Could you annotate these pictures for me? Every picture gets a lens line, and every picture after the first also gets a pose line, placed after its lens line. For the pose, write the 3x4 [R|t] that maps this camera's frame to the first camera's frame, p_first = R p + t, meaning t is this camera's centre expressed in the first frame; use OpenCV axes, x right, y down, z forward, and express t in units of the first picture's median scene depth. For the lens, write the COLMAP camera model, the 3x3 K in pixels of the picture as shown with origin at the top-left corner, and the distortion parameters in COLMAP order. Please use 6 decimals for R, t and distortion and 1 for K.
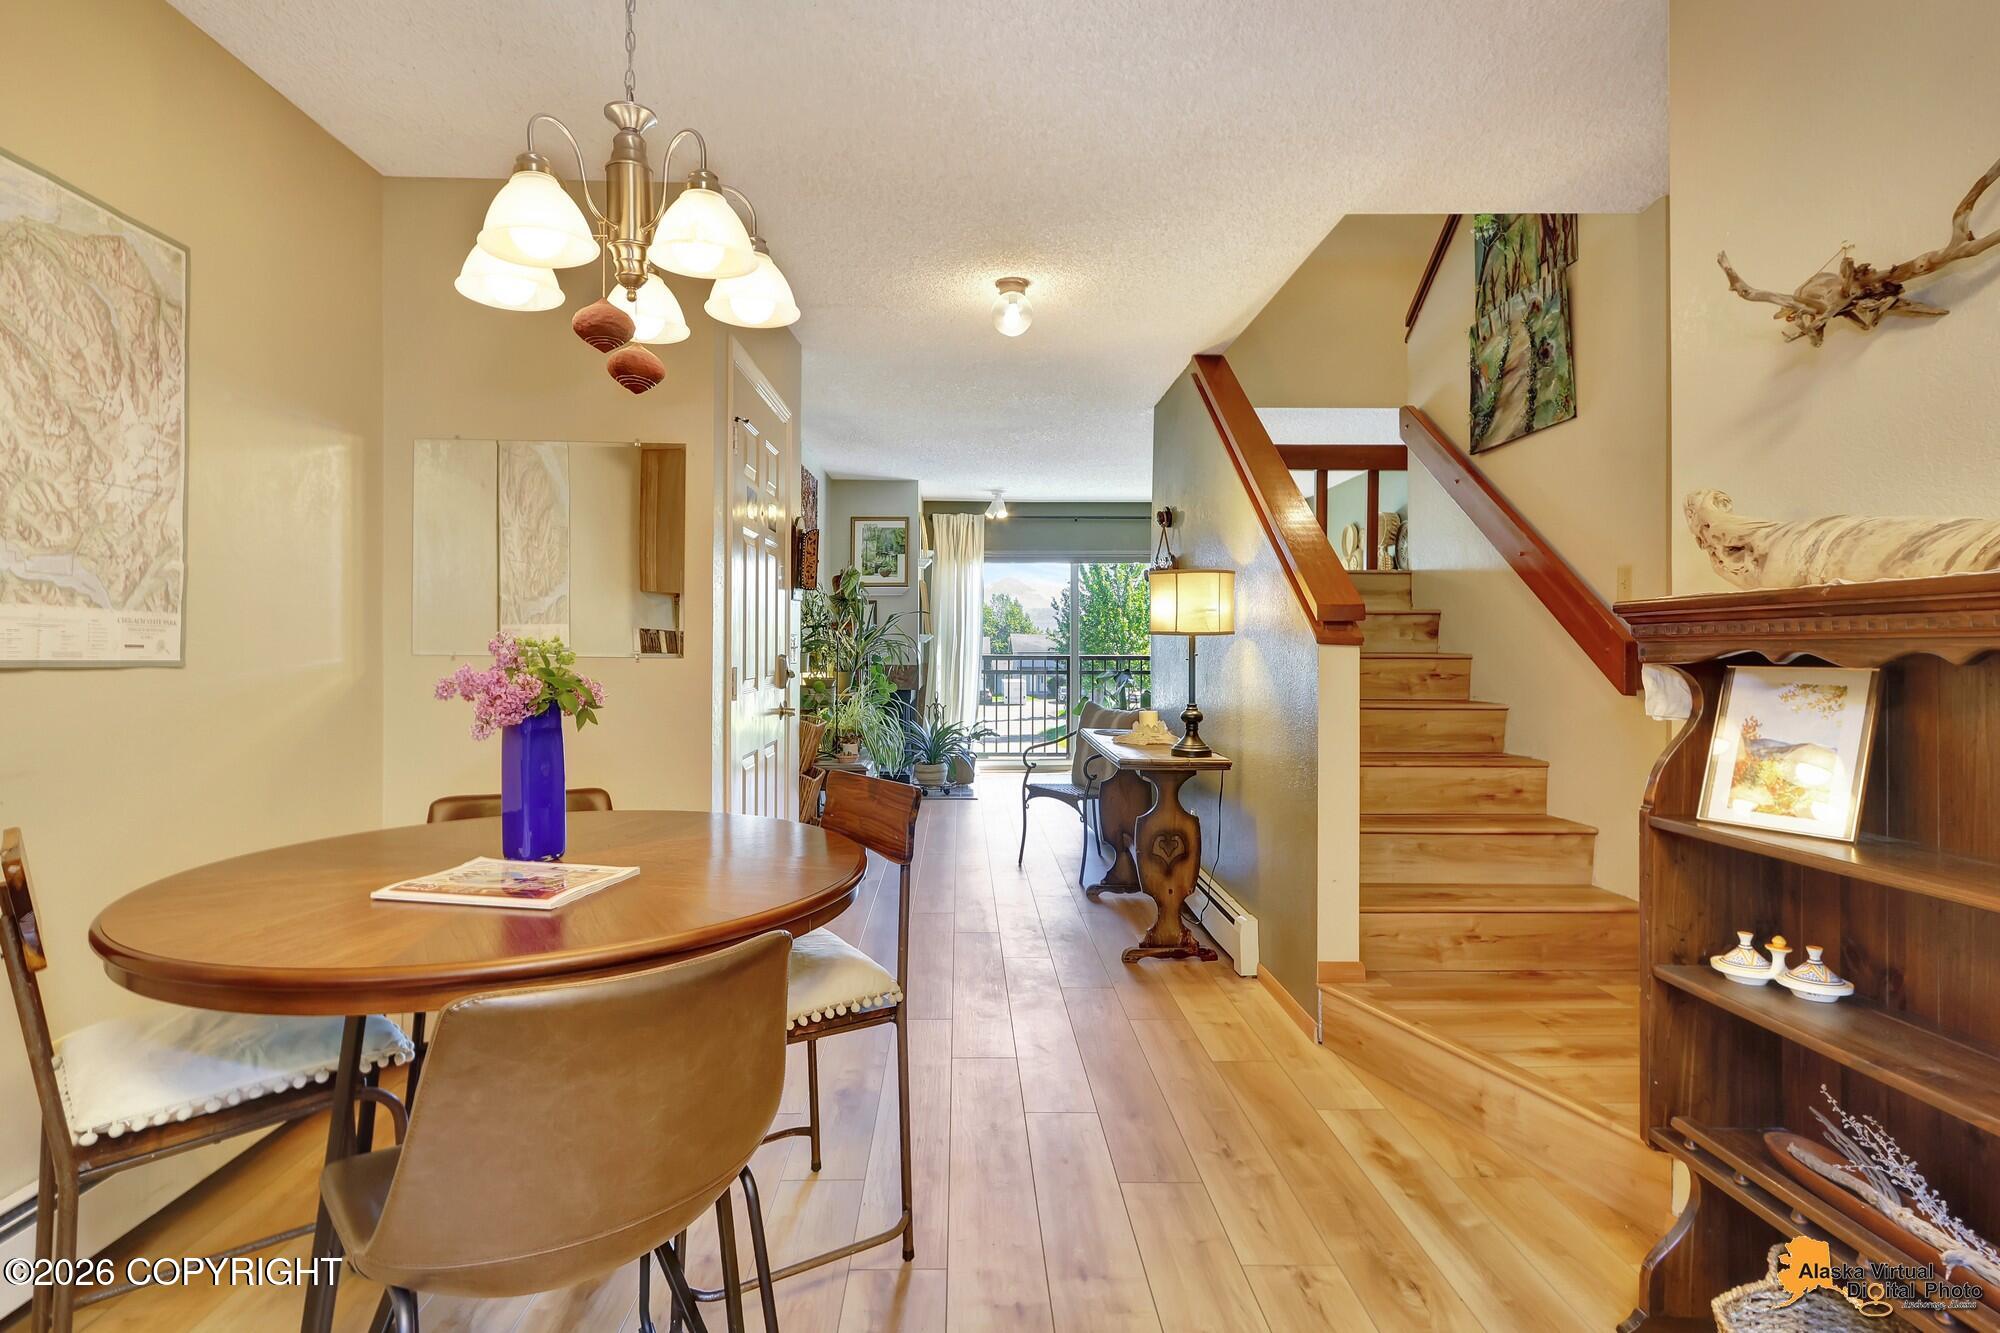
lens RADIAL K [[981.2, 0, 992.4], [0, 981.2, 649.6], [0, 0, 1]] dist [0.019418, -0.009762]
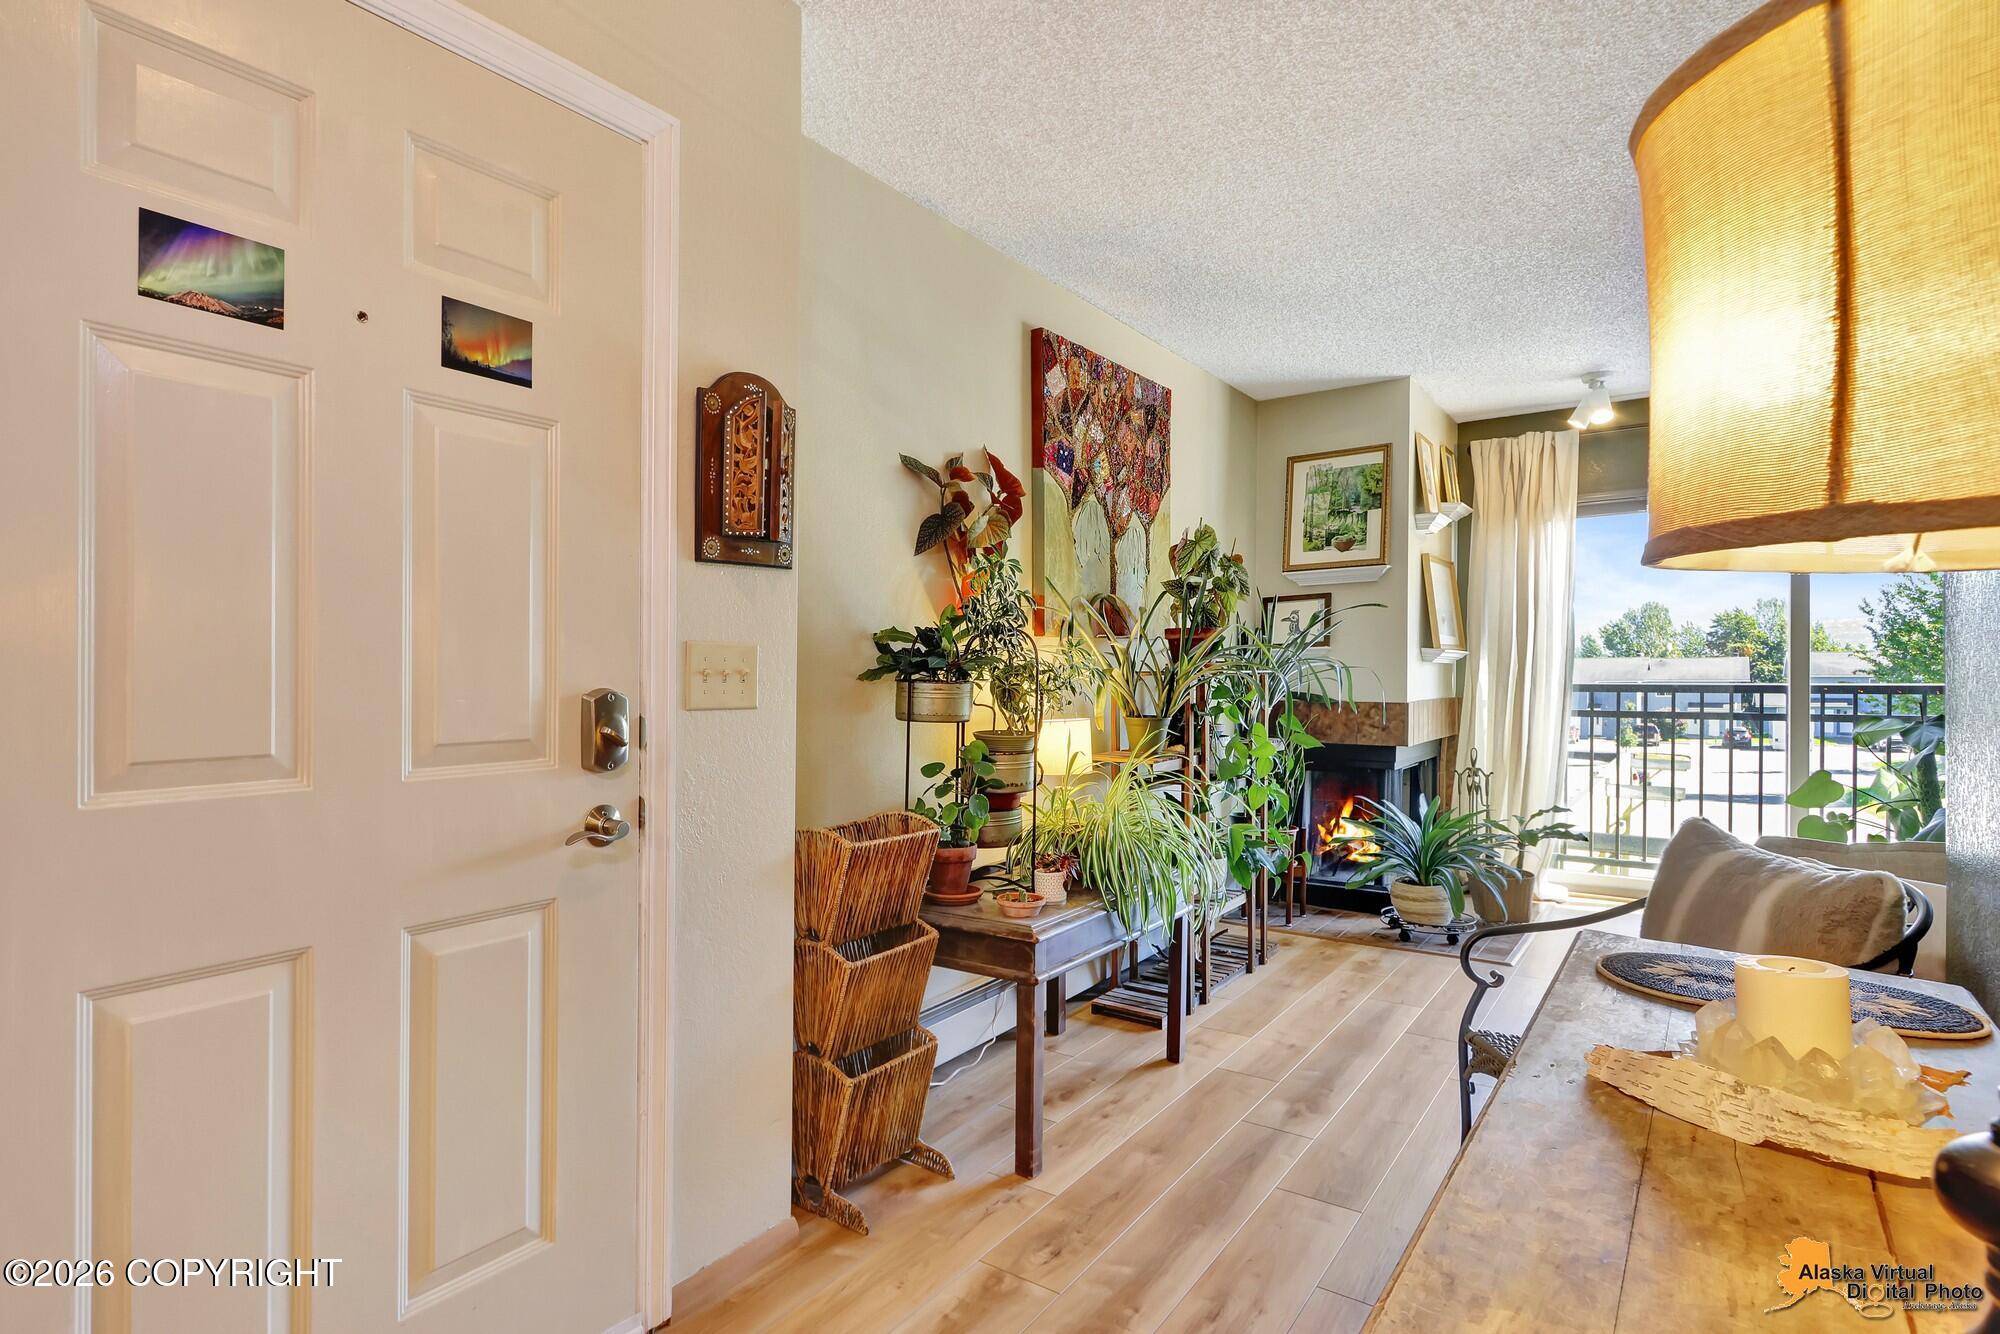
lens RADIAL K [[999.4, 0, 897.9], [0, 999.4, 682.2], [0, 0, 1]] dist [0.000773, 0.000095]
pose [[0.757975, -0.000306, -0.652284, 0.179126], [0.004411, 0.999979, 0.004657, 0.001093], [0.652269, -0.006407, 0.757961, 0.848501]]
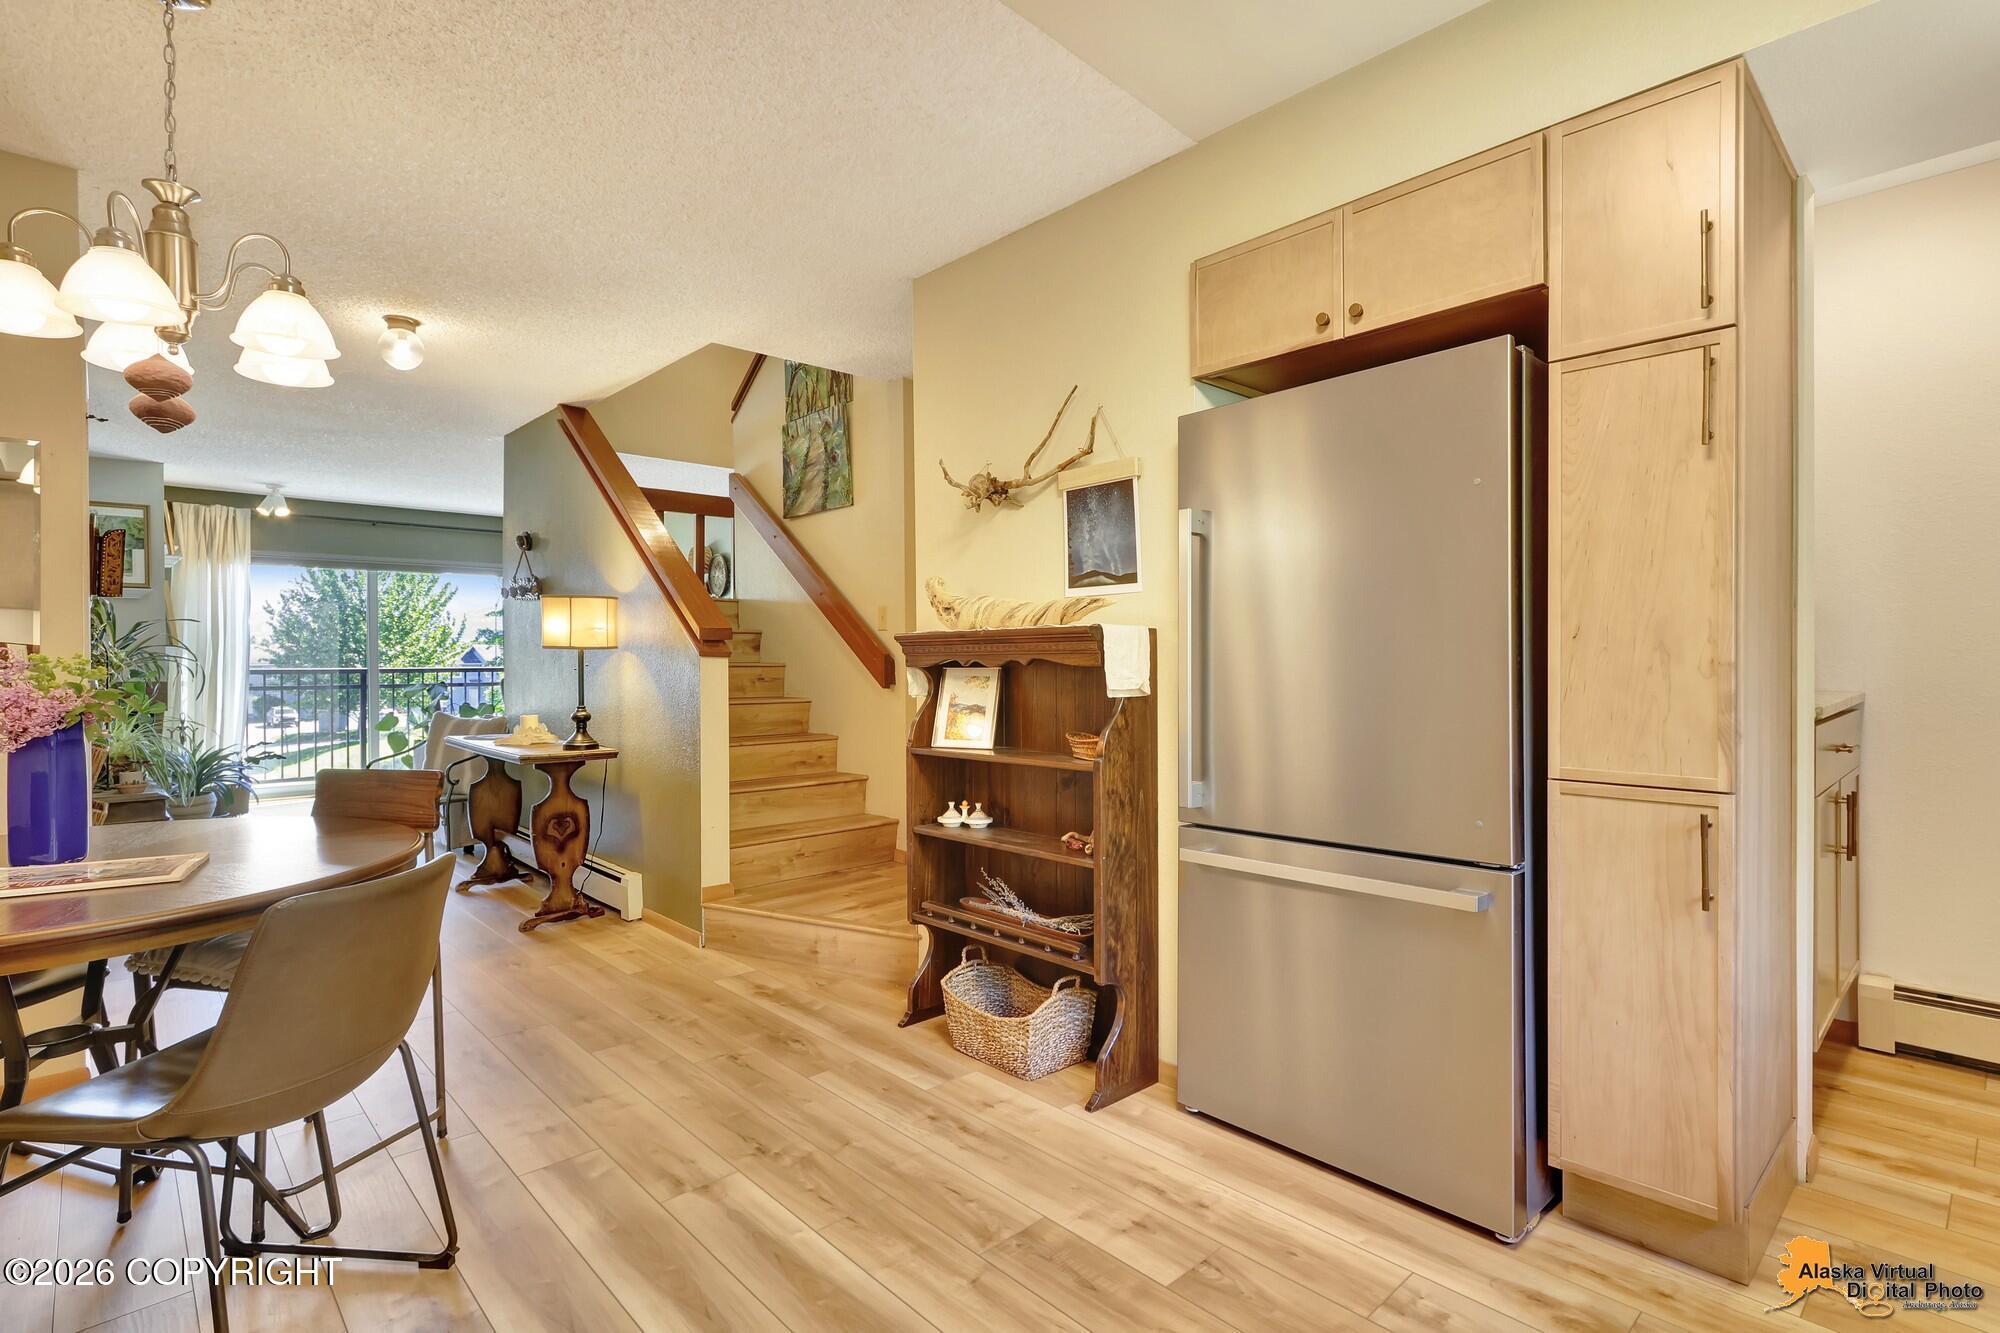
lens RADIAL K [[939.5, 0, 1018.0], [0, 939.5, 665.2], [0, 0, 1]] dist [0.000743, -0.000201]
pose [[0.736338, -0.009560, 0.676546, -0.191278], [0.005614, 0.999952, 0.008020, -0.001281], [-0.676590, -0.002107, 0.736357, -0.220593]]
